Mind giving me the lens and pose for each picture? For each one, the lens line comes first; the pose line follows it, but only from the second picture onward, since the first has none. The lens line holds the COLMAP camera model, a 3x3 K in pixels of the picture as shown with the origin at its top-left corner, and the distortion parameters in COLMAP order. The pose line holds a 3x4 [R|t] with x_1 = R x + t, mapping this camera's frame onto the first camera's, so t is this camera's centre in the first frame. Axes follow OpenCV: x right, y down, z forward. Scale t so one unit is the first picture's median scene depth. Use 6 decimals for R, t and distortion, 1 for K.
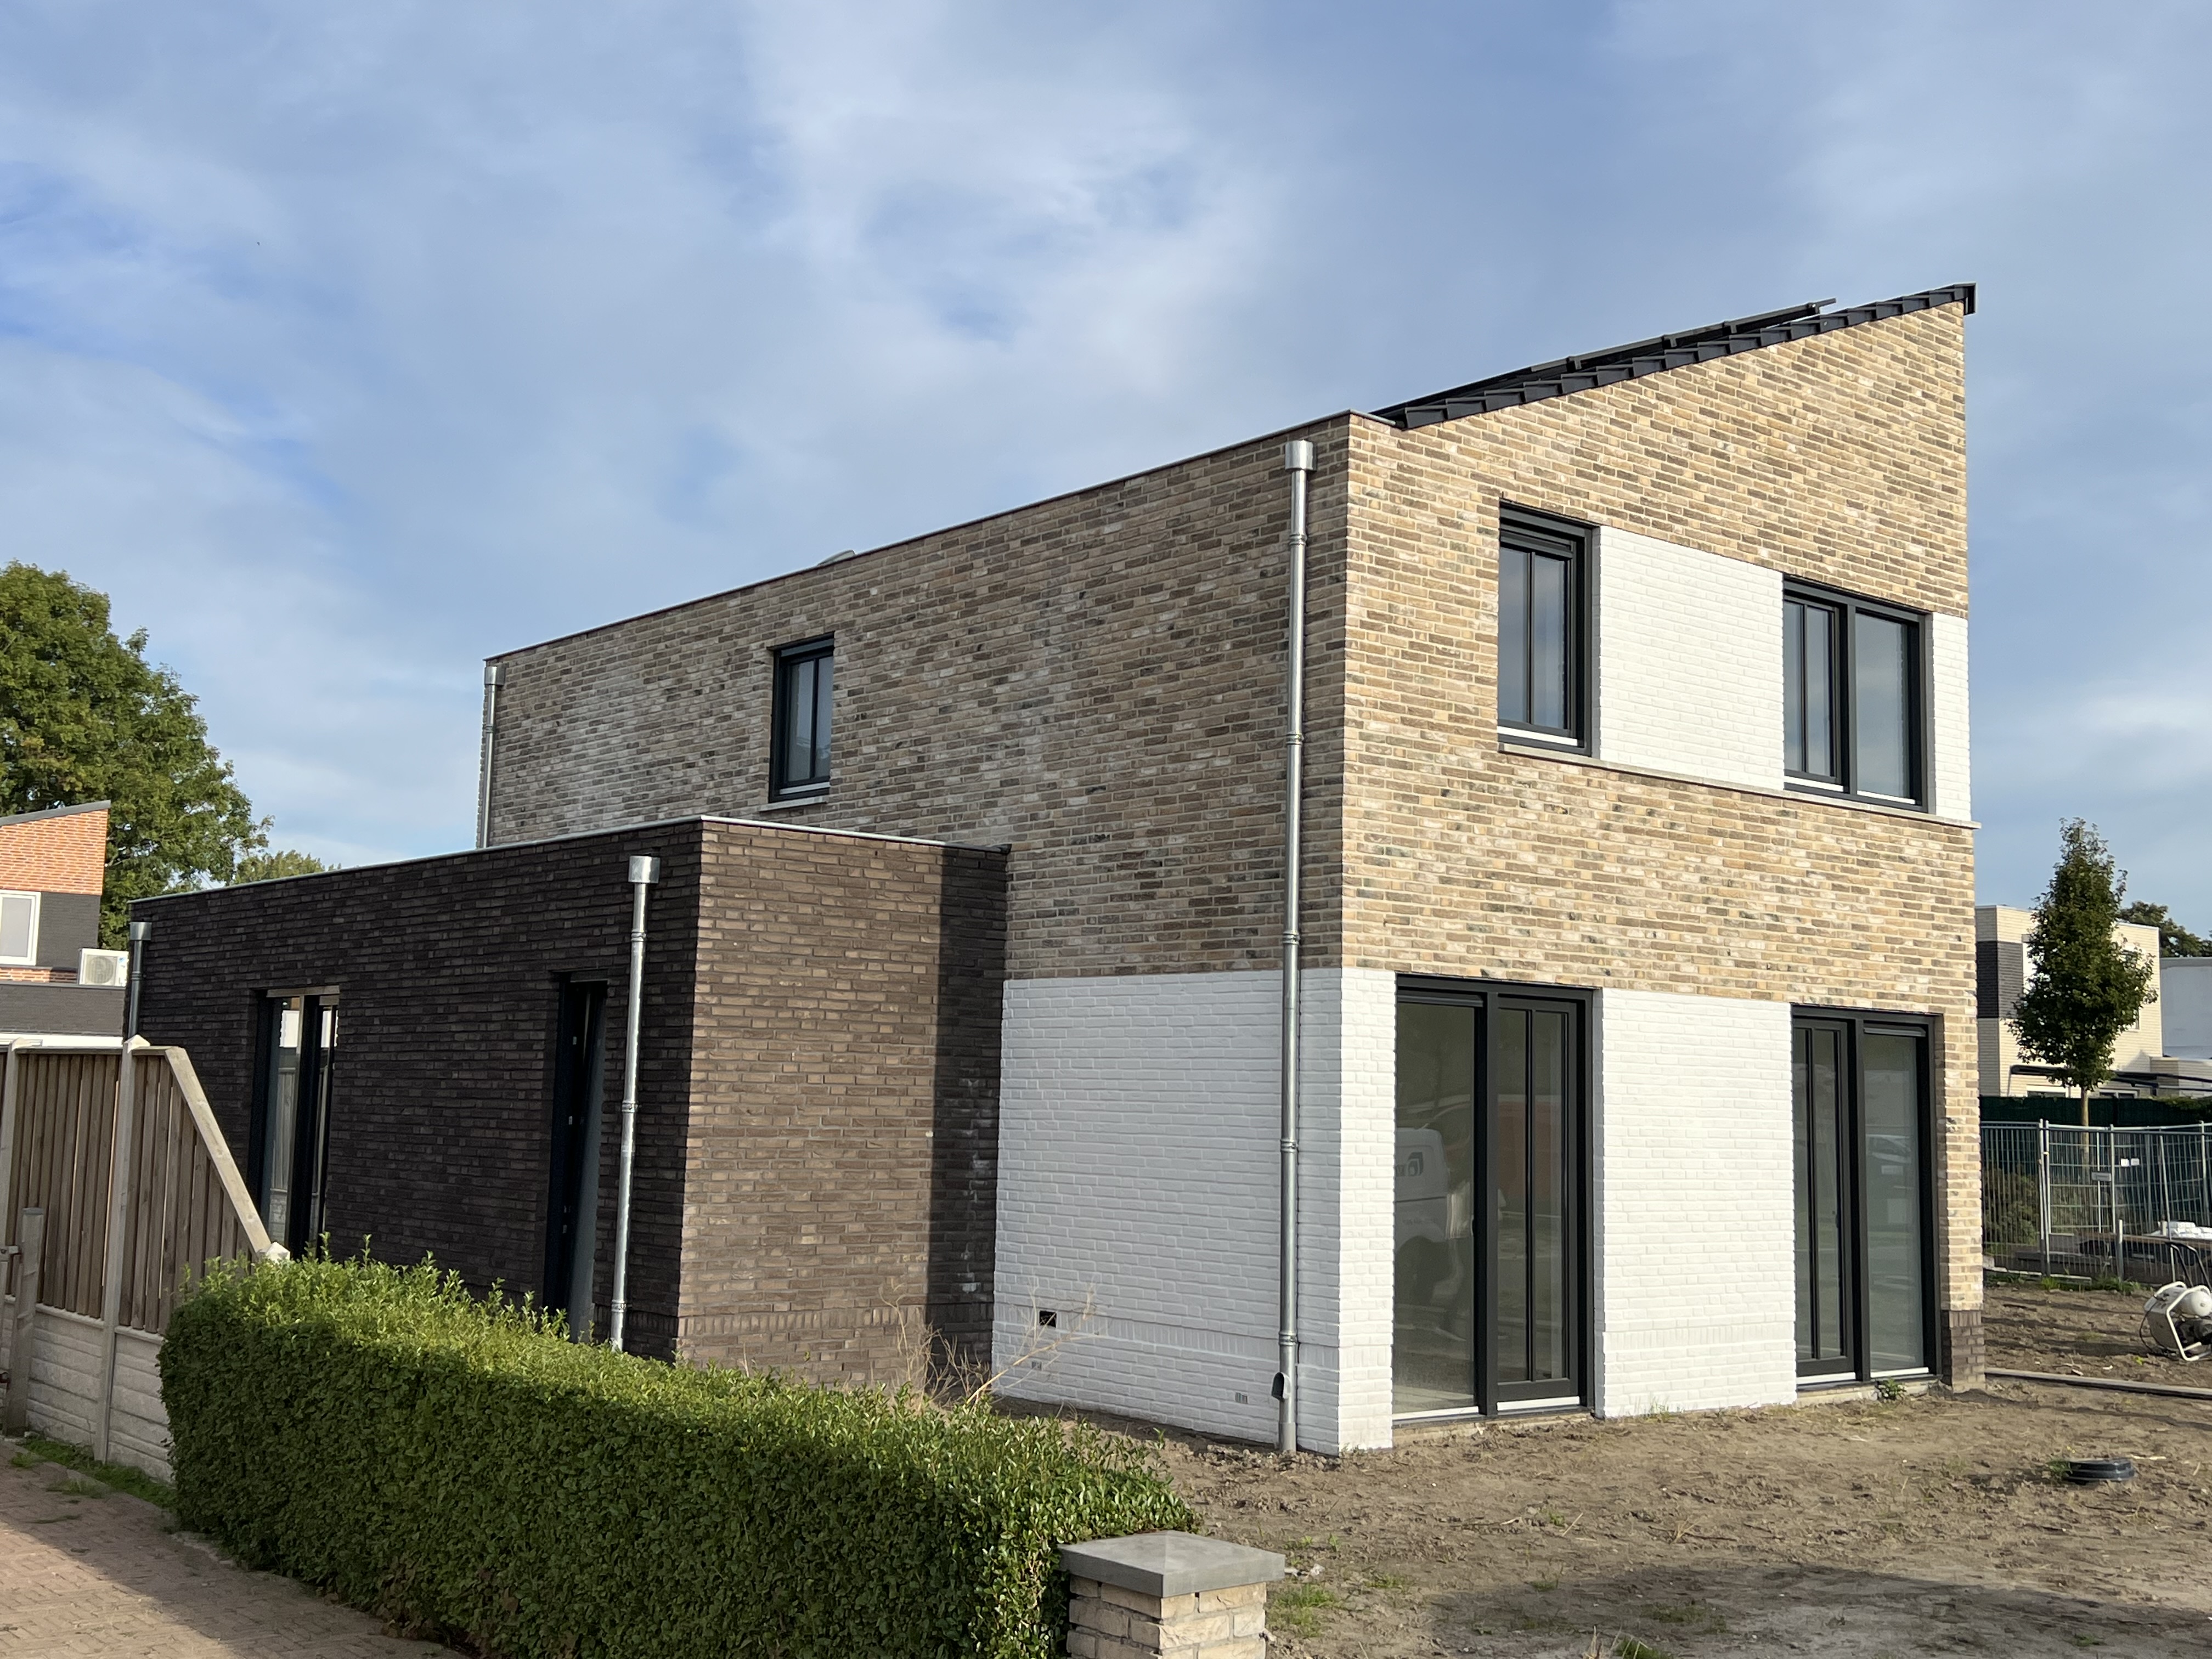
lens RADIAL K [[2380.1, 0, 1110.6], [0, 2380.1, 835.3], [0, 0, 1]] dist [0.094814, 0.000000]
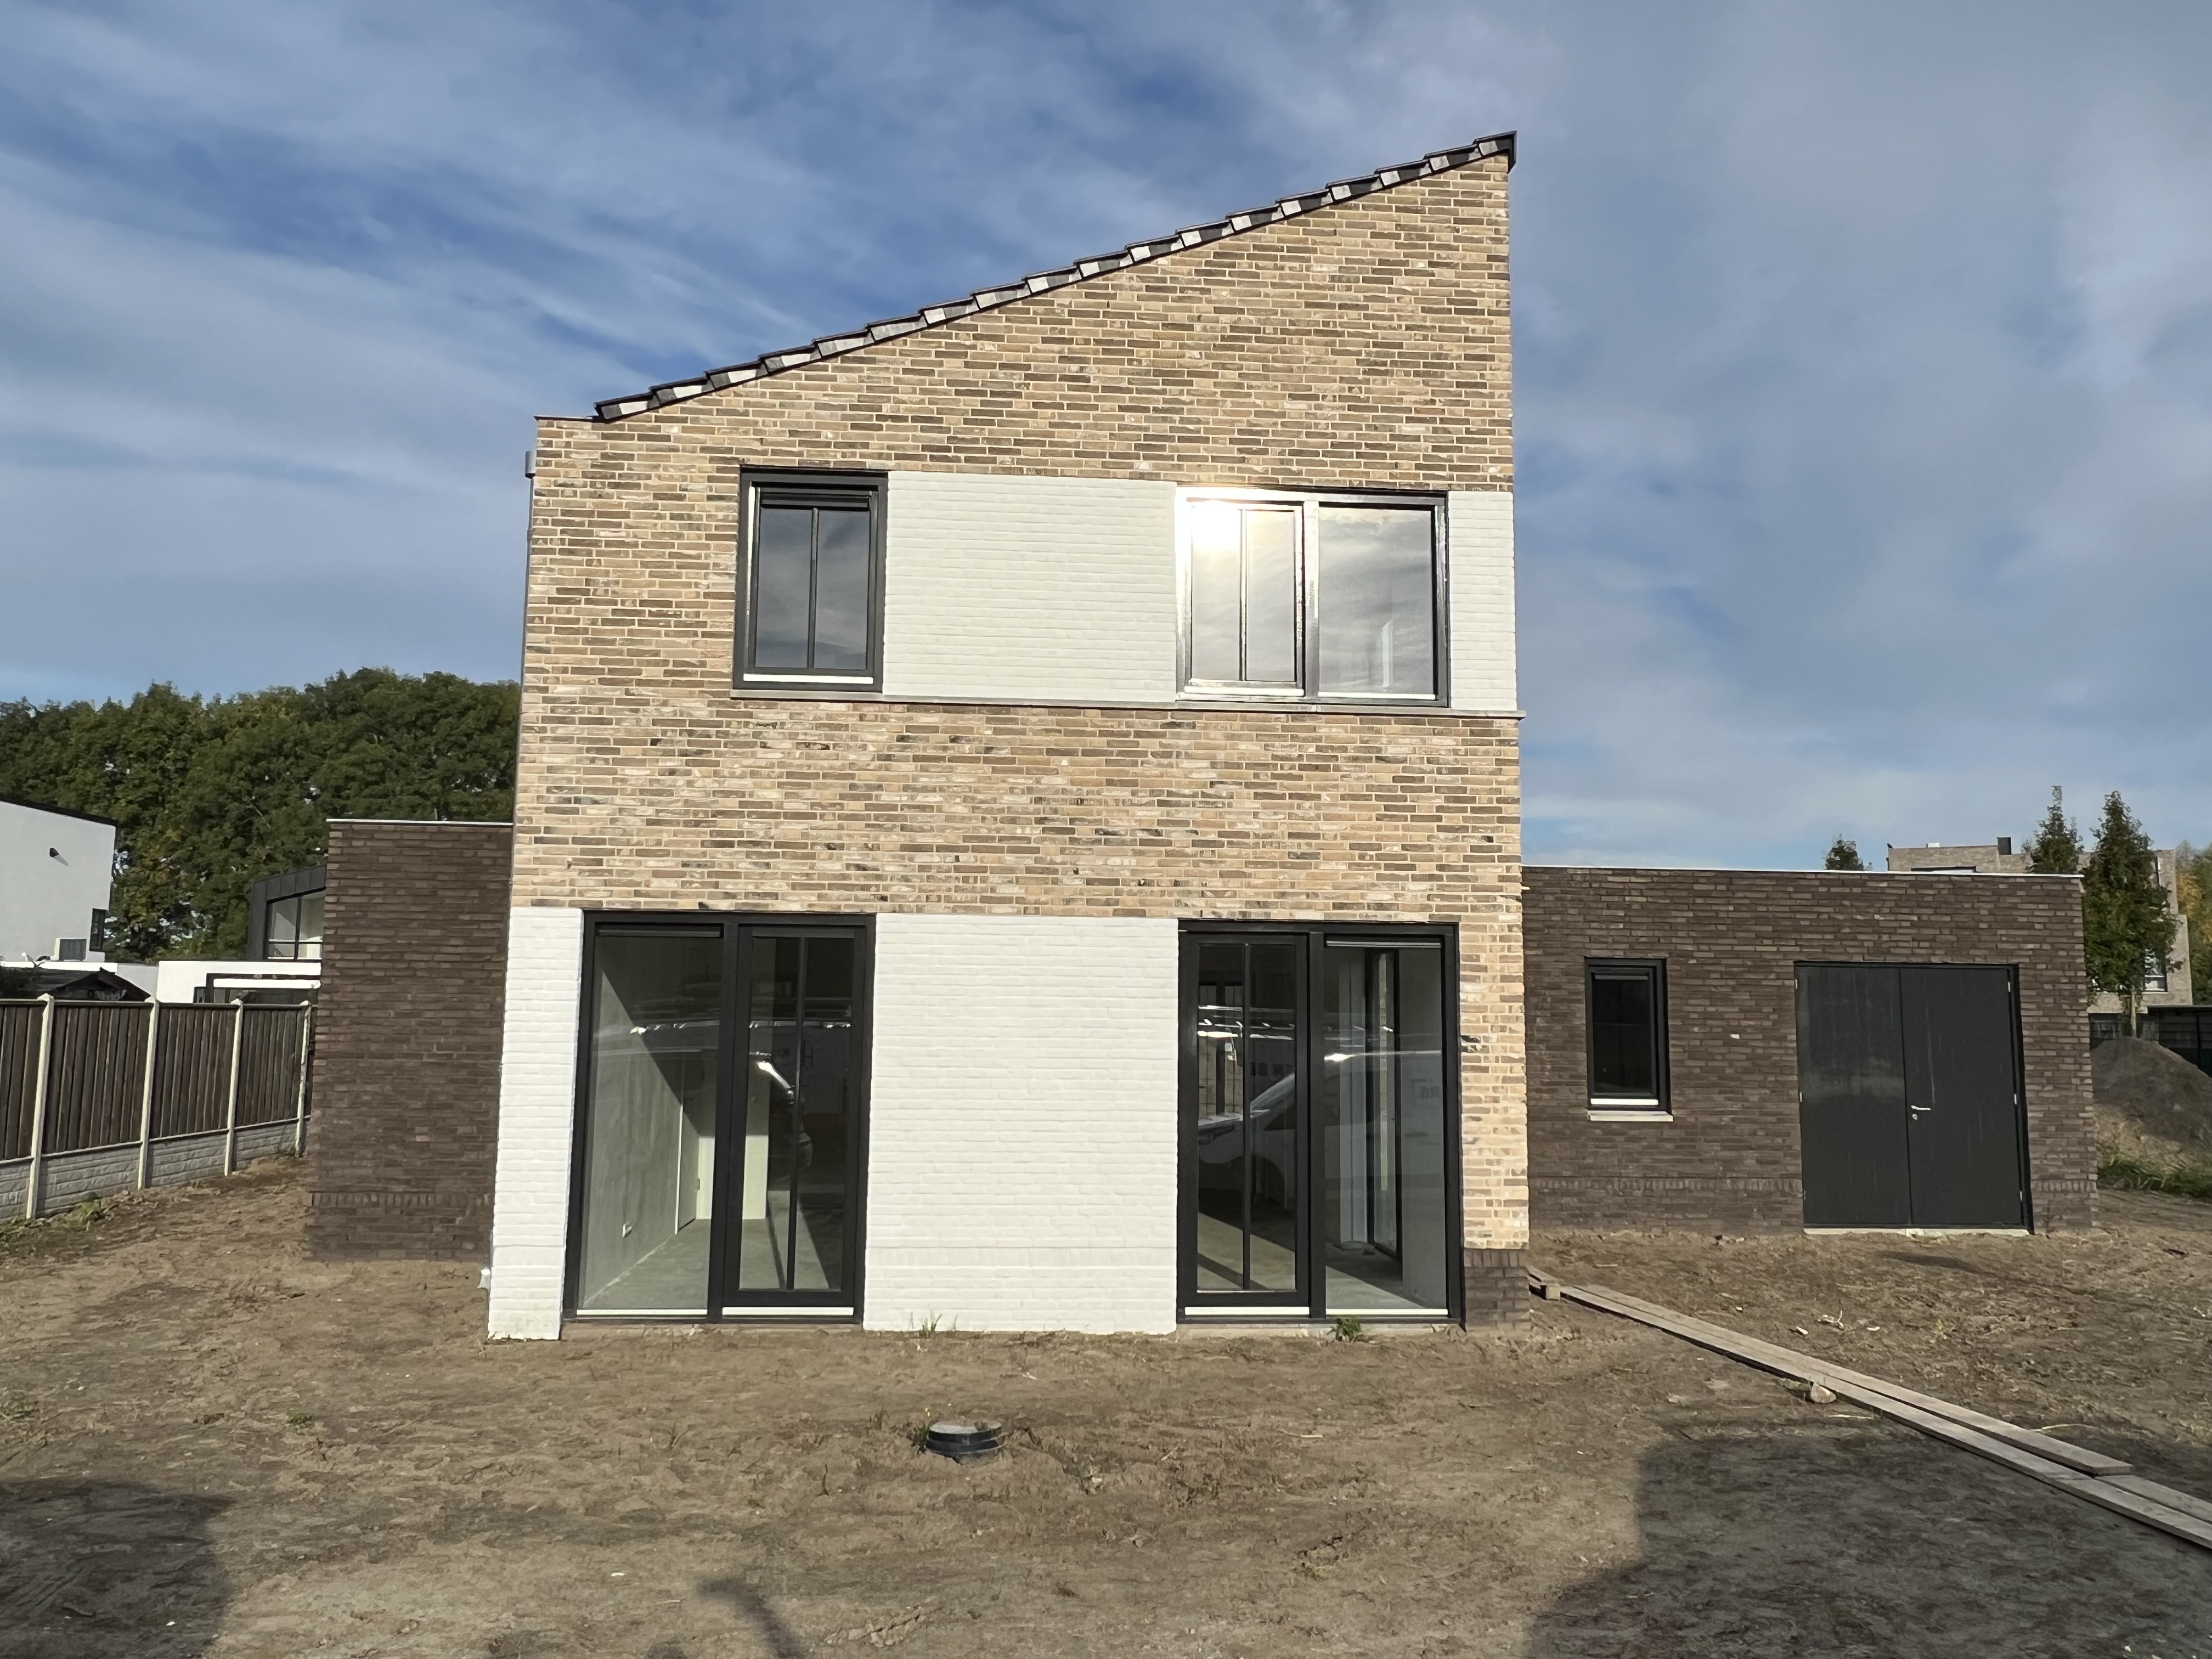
lens RADIAL K [[1650.8, 0, 1093.6], [0, 1650.8, 823.4], [0, 0, 1]] dist [0.027181, -0.026719]
pose [[0.811528, -0.081640, -0.578583, 0.686993], [0.070962, 0.996632, -0.041096, 0.060164], [0.579989, -0.007707, 0.814588, 0.466189]]
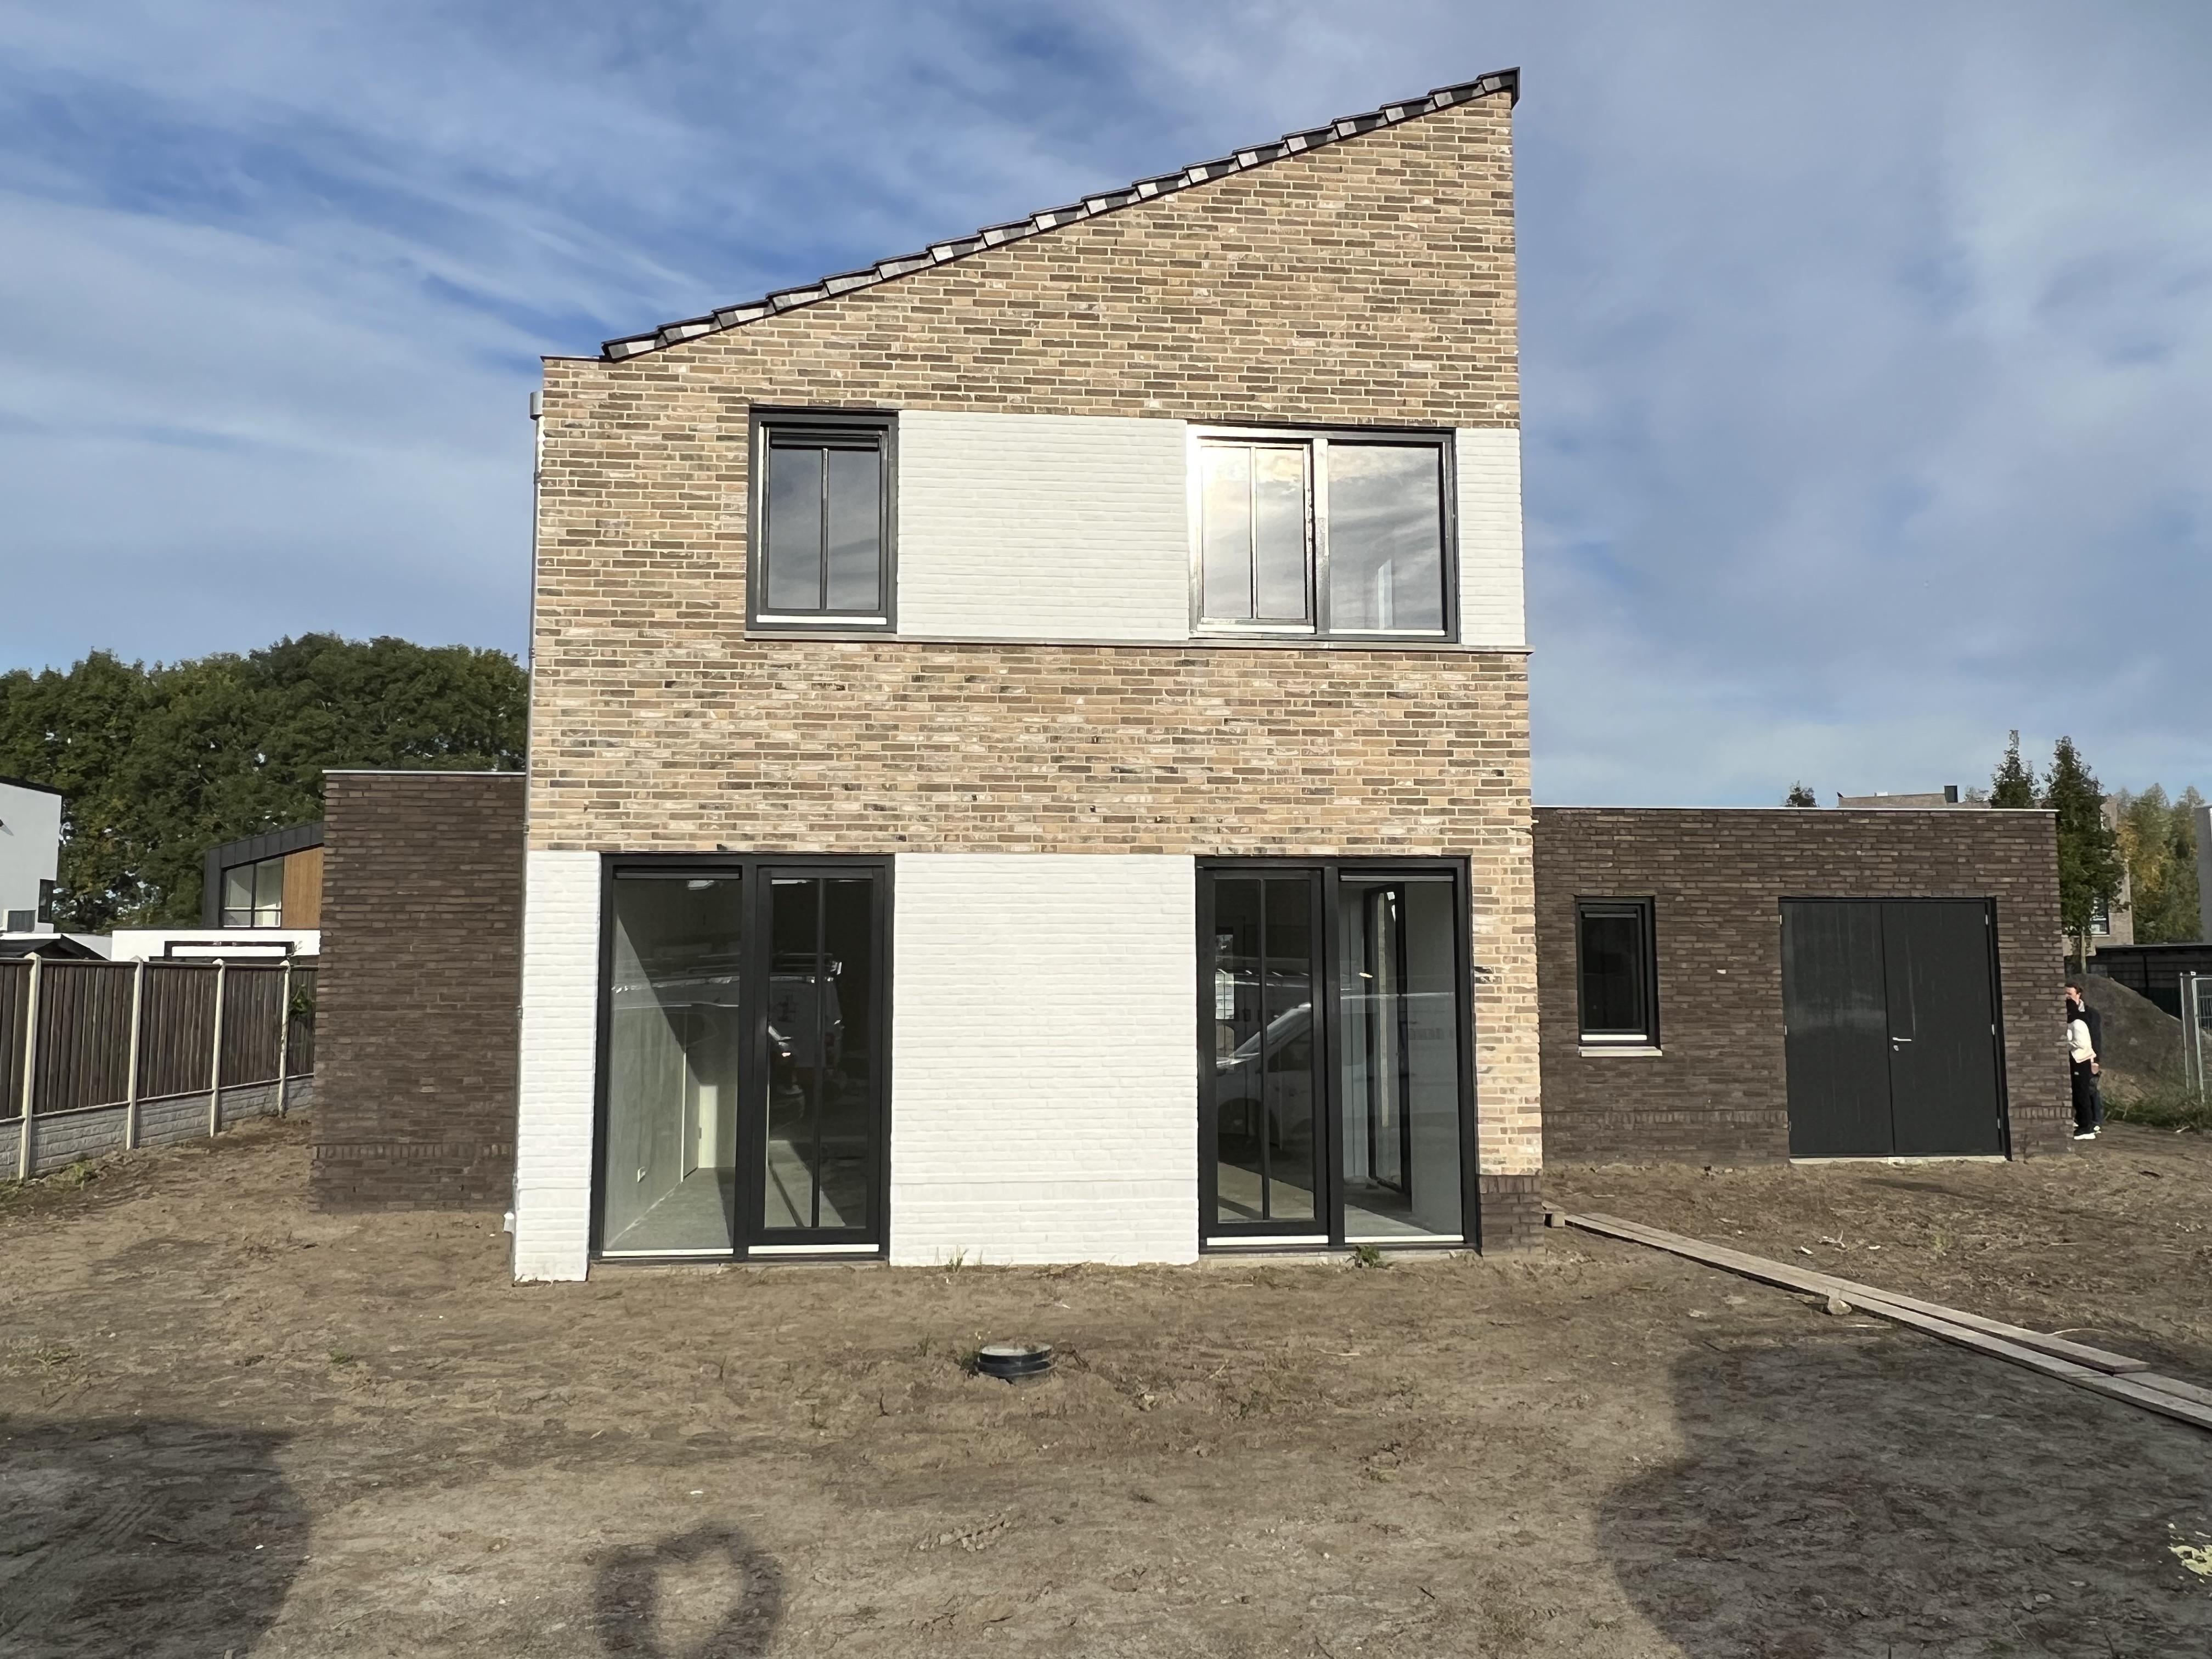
lens RADIAL K [[1650.8, 0, 1092.5], [0, 1650.8, 817.2], [0, 0, 1]] dist [0.027181, -0.026719]
pose [[0.826538, -0.080159, -0.557144, 0.665340], [0.083433, 0.996321, -0.019571, 0.068344], [0.556663, -0.030307, 0.830185, 0.447650]]
